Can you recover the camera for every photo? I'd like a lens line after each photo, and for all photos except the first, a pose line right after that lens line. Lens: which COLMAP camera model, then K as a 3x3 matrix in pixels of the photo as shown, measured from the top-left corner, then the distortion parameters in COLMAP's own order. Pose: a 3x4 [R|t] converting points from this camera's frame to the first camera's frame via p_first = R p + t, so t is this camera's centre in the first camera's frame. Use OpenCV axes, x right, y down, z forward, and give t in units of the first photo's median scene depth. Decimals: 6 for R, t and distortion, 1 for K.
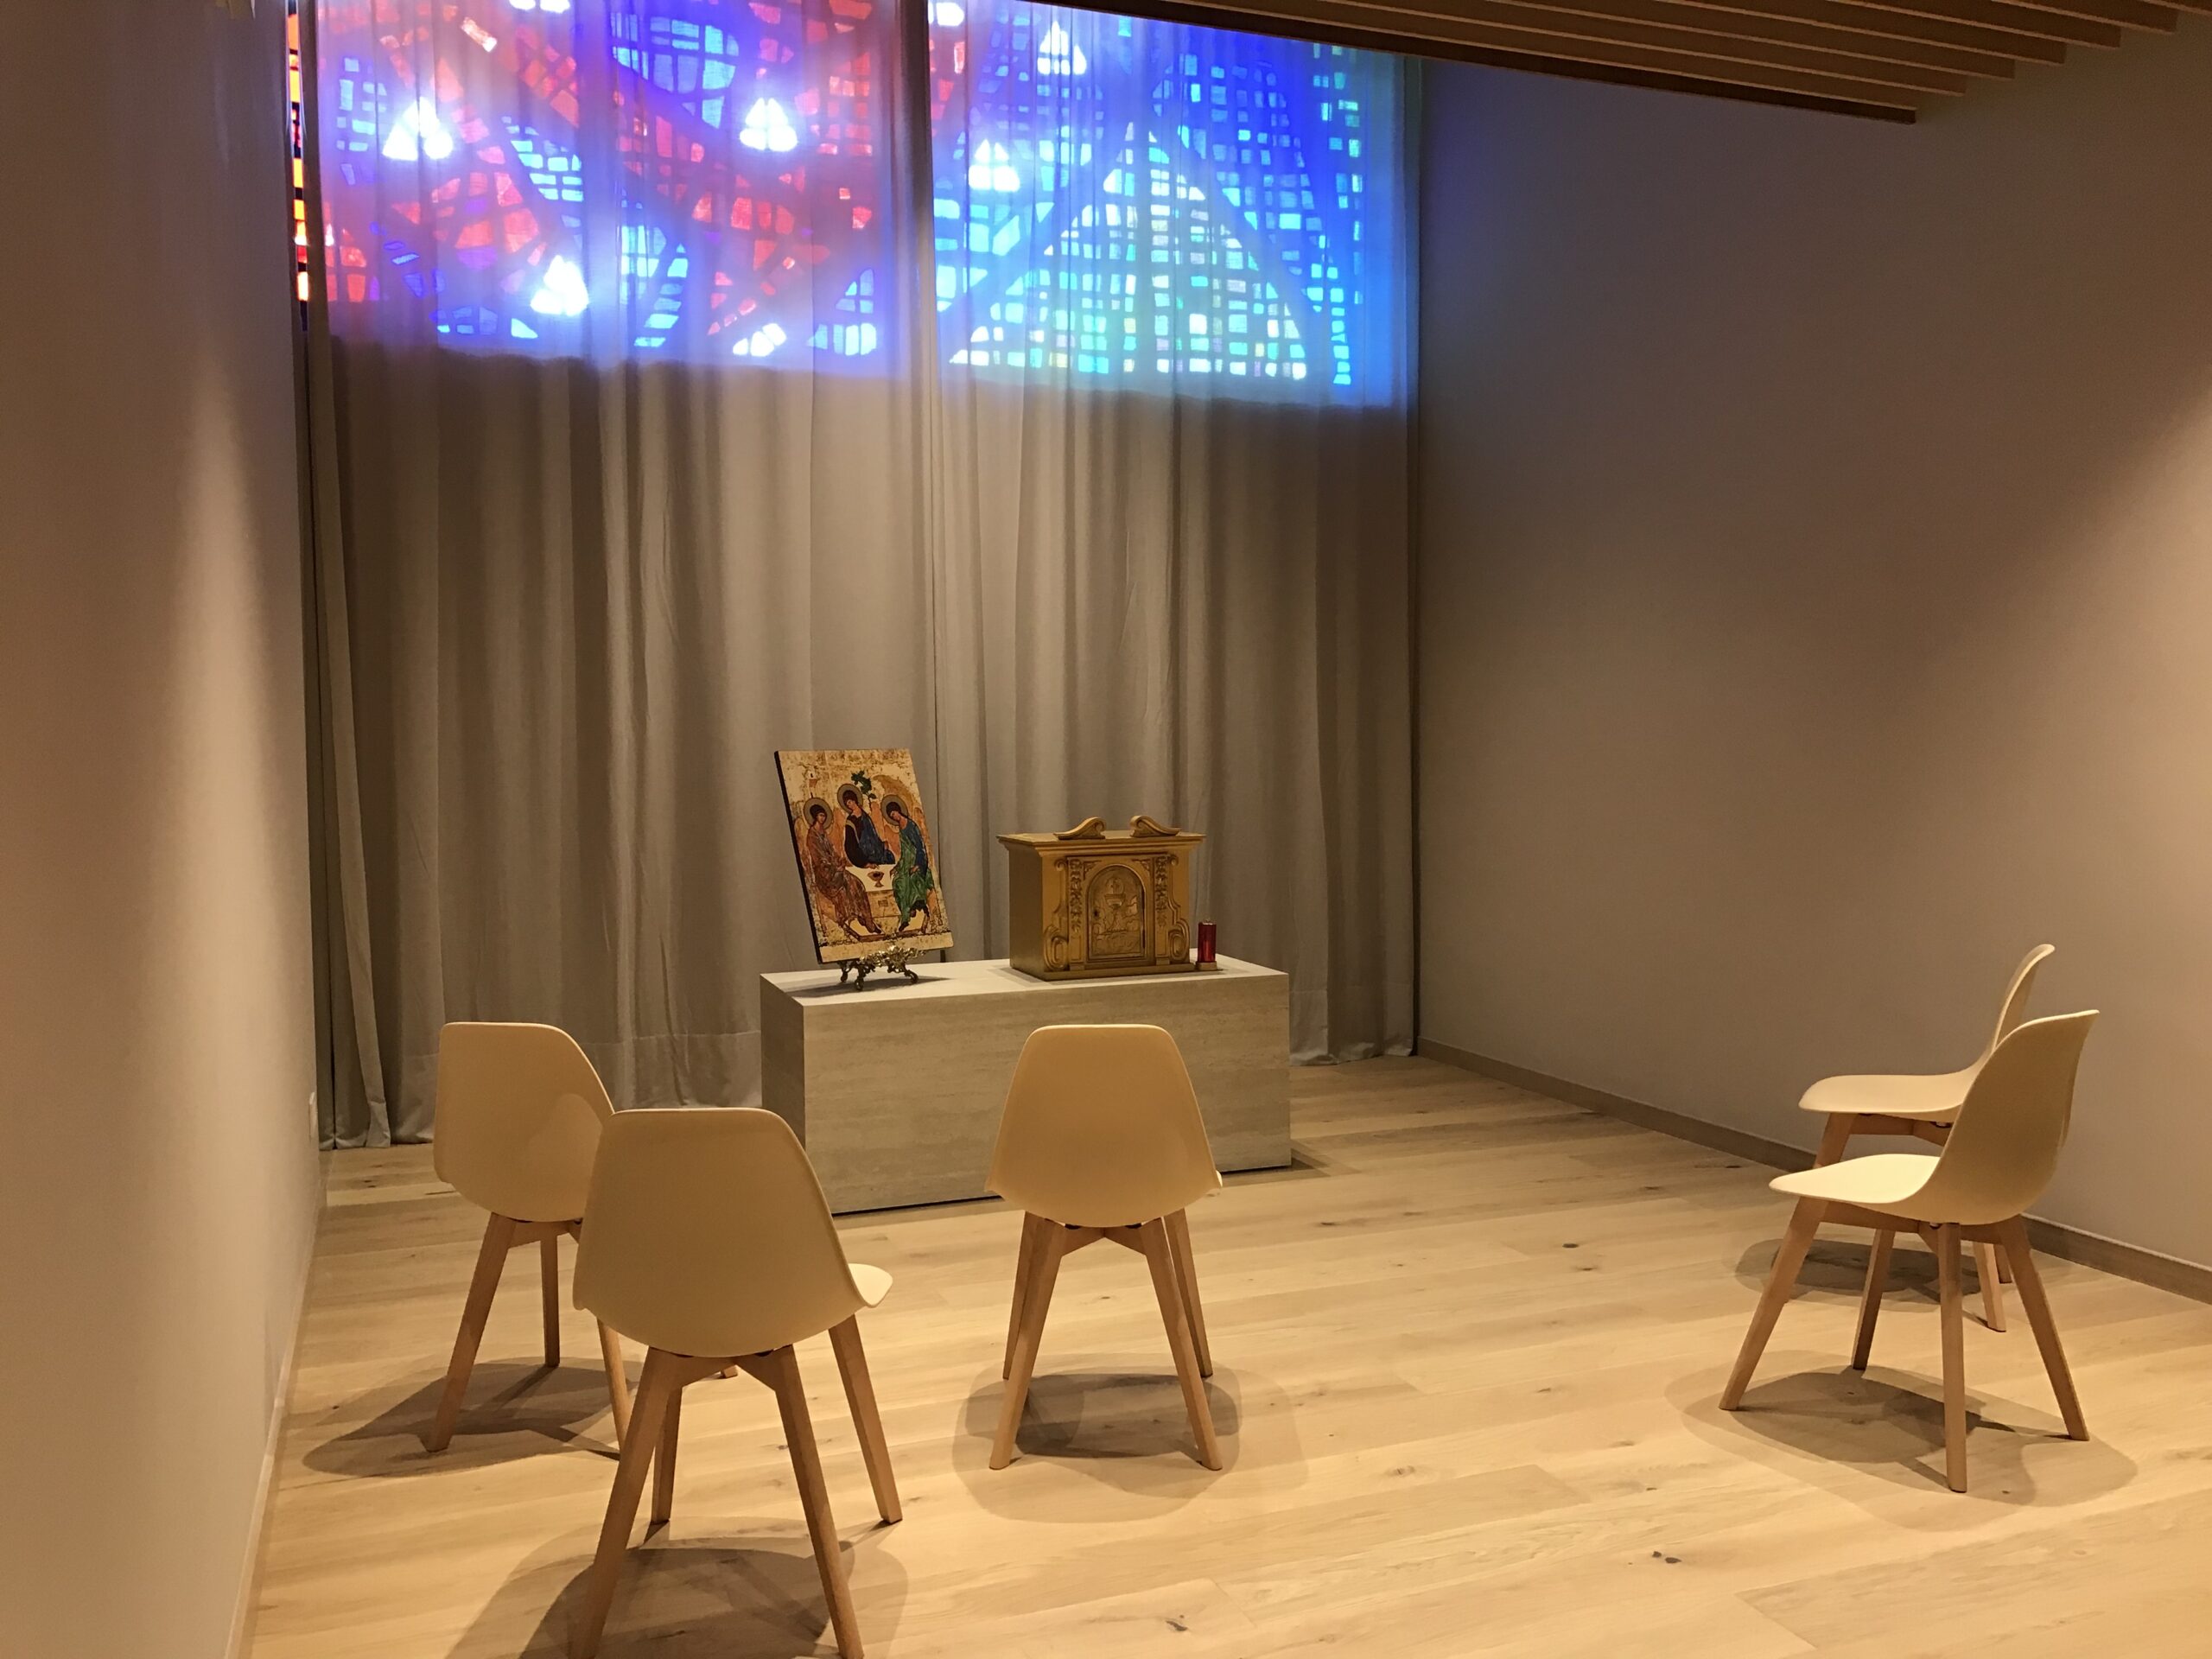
lens RADIAL K [[1810.4, 0, 1103.7], [0, 1810.4, 829.5], [0, 0, 1]] dist [0.008760, 0.009113]
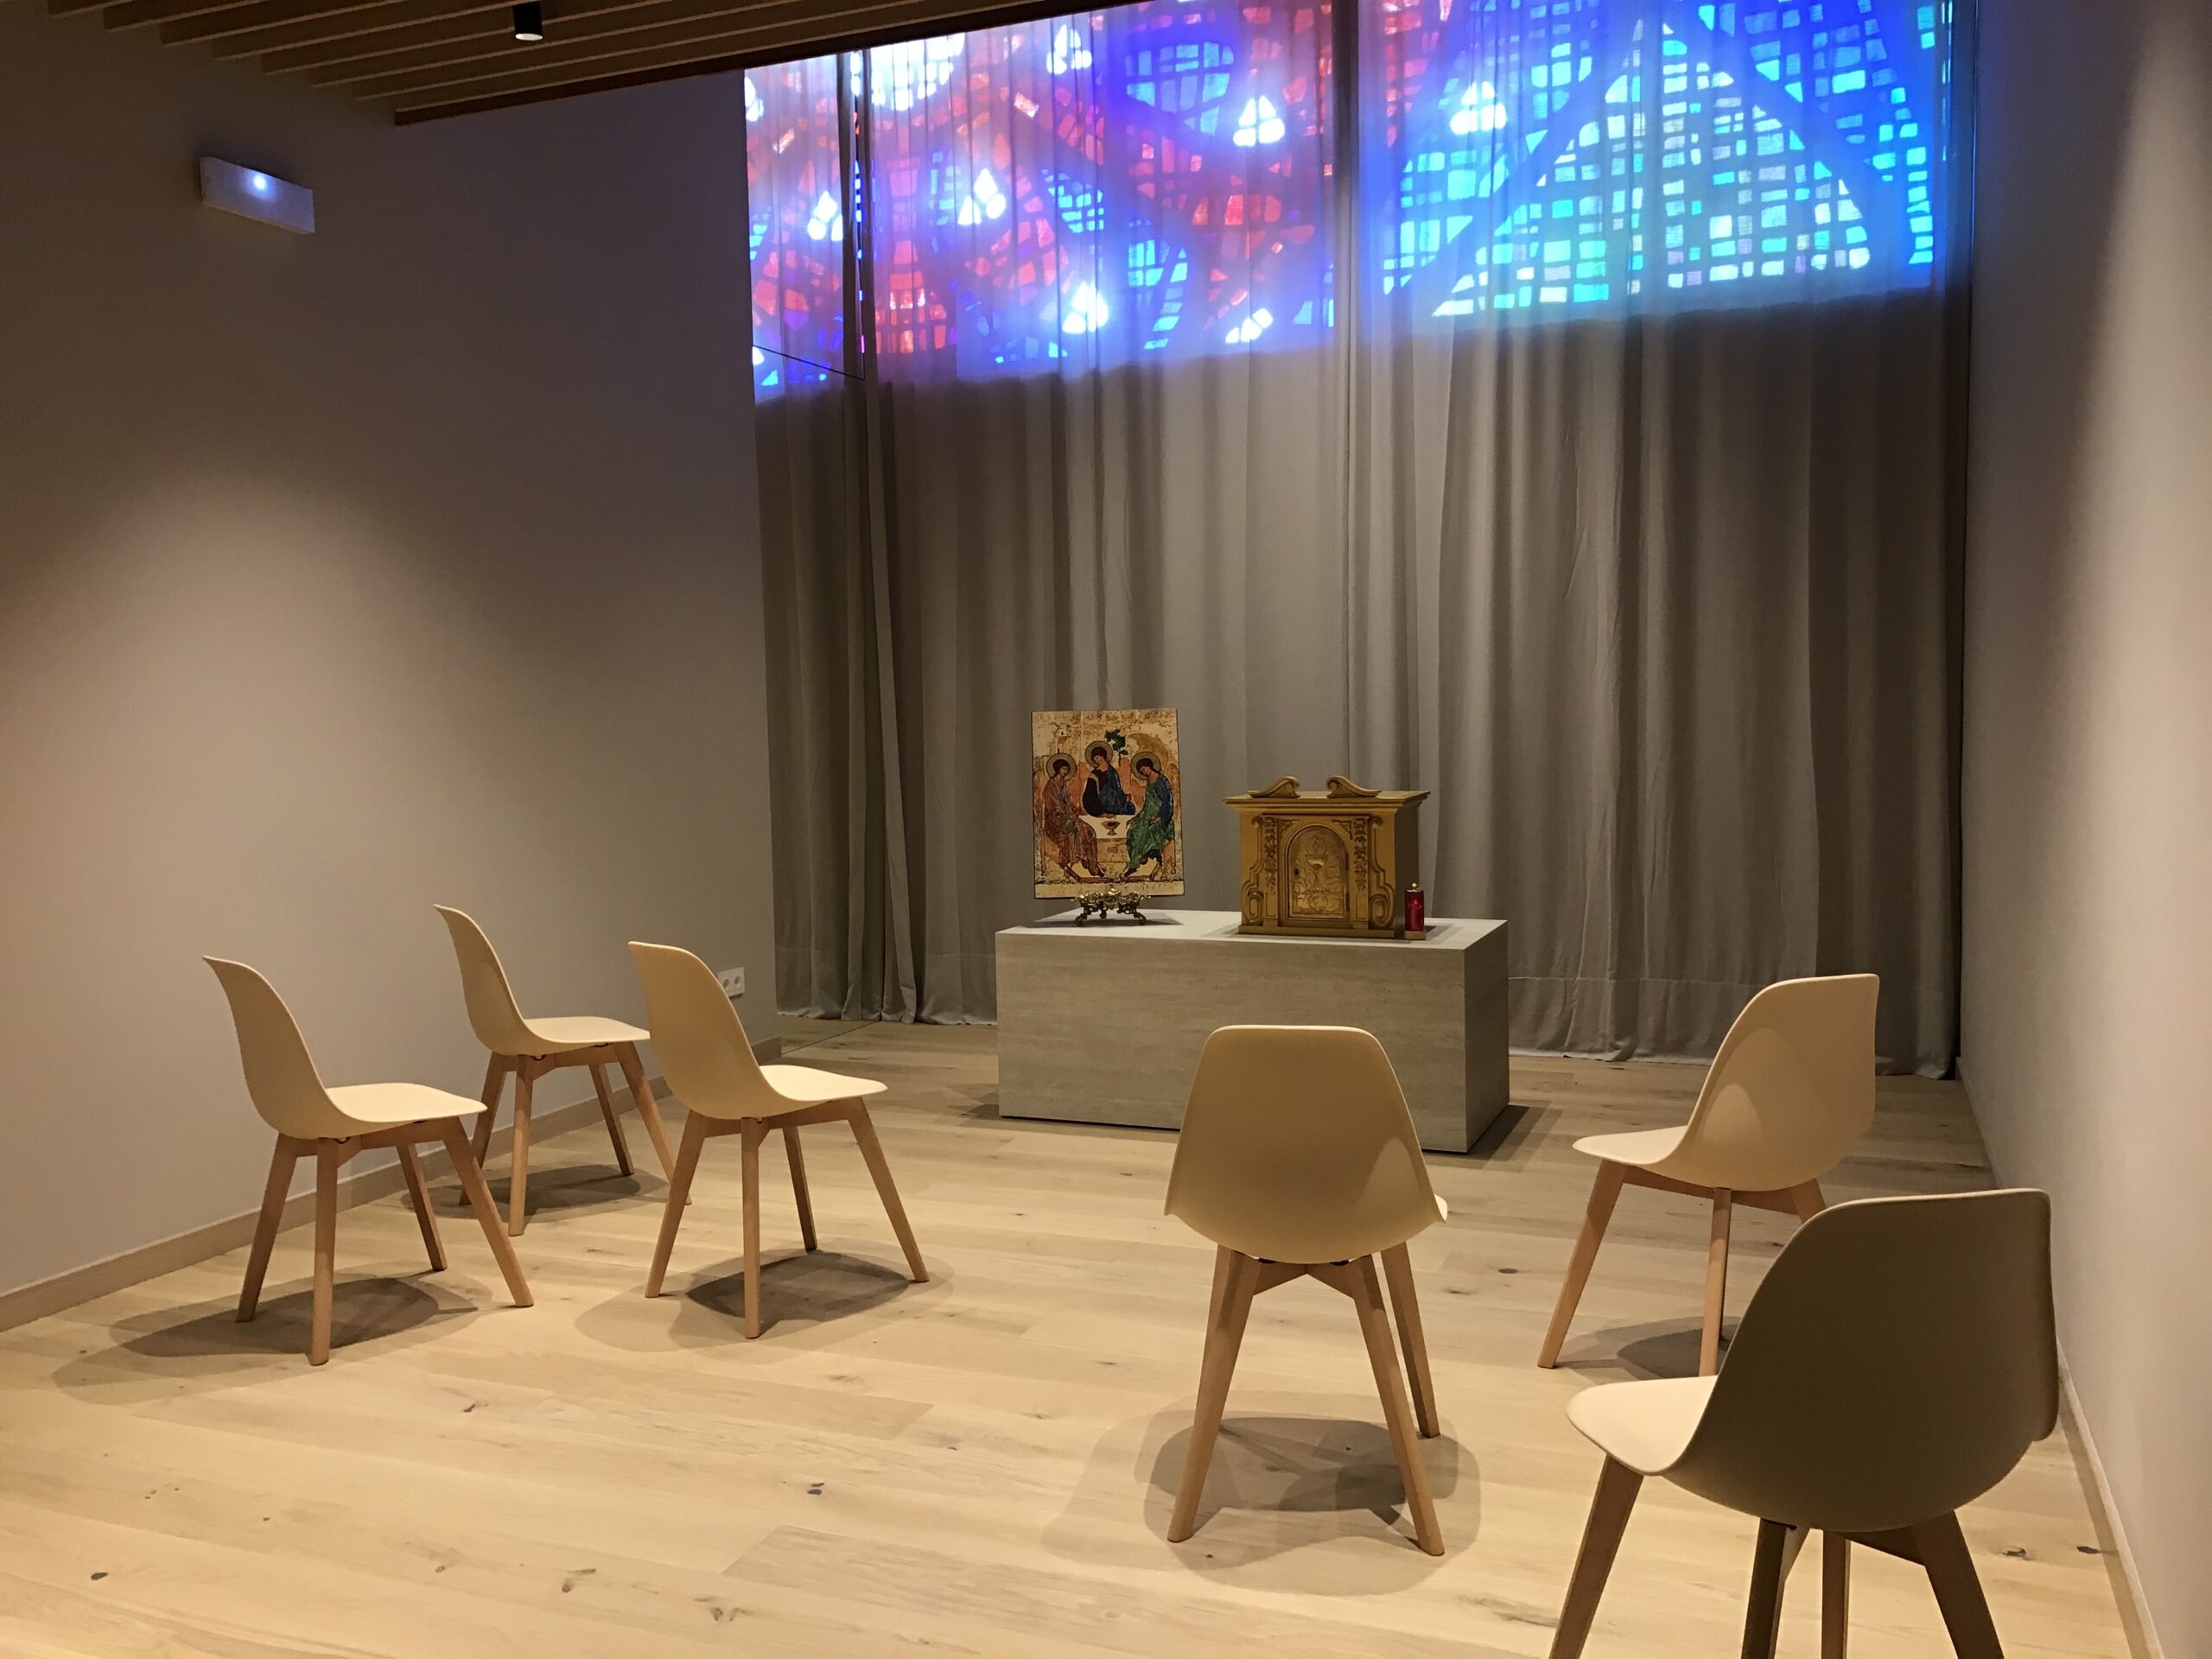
lens RADIAL K [[1810.4, 0, 1106.5], [0, 1810.4, 830.3], [0, 0, 1]] dist [0.008760, 0.009113]
pose [[0.735007, 0.045441, -0.676535, 0.517719], [-0.024268, 0.998876, 0.040727, -0.013390], [0.677625, -0.013517, 0.735284, 0.156584]]
